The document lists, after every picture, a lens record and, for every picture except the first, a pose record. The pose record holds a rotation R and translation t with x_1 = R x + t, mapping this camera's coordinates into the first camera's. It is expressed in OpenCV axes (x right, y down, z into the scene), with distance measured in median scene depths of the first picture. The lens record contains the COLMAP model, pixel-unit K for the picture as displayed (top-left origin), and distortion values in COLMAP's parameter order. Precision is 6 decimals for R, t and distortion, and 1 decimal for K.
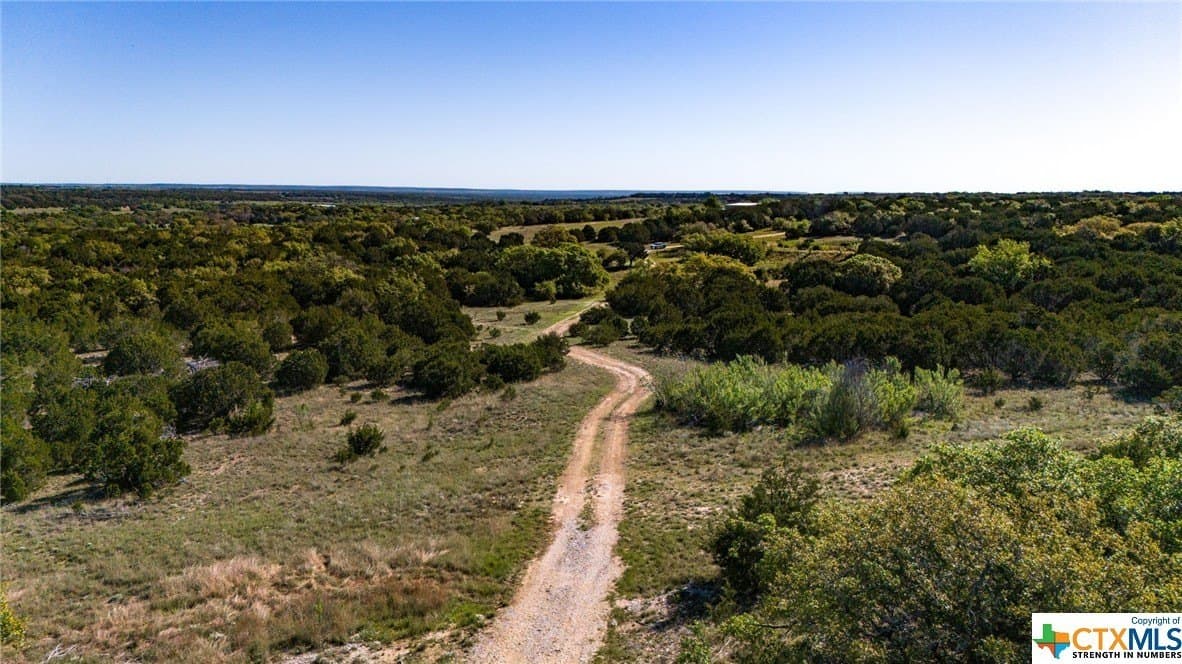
lens RADIAL K [[821.3, 0, 591.0], [0, 821.3, 332.0], [0, 0, 1]] dist [0.017149, 0.001573]
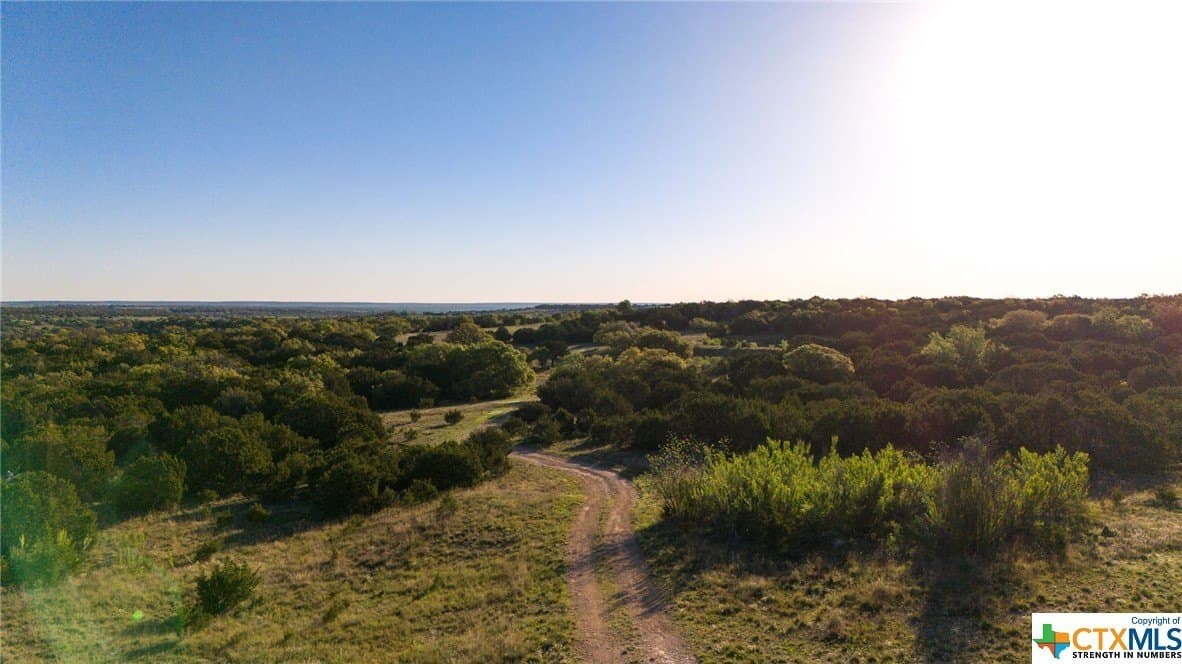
lens RADIAL K [[821.3, 0, 591.0], [0, 821.3, 332.0], [0, 0, 1]] dist [0.017149, 0.001573]
pose [[0.992948, -0.008618, 0.118241, -0.033420], [0.024588, 0.990639, -0.134275, 0.014060], [-0.115977, 0.136236, 0.983864, 0.149046]]
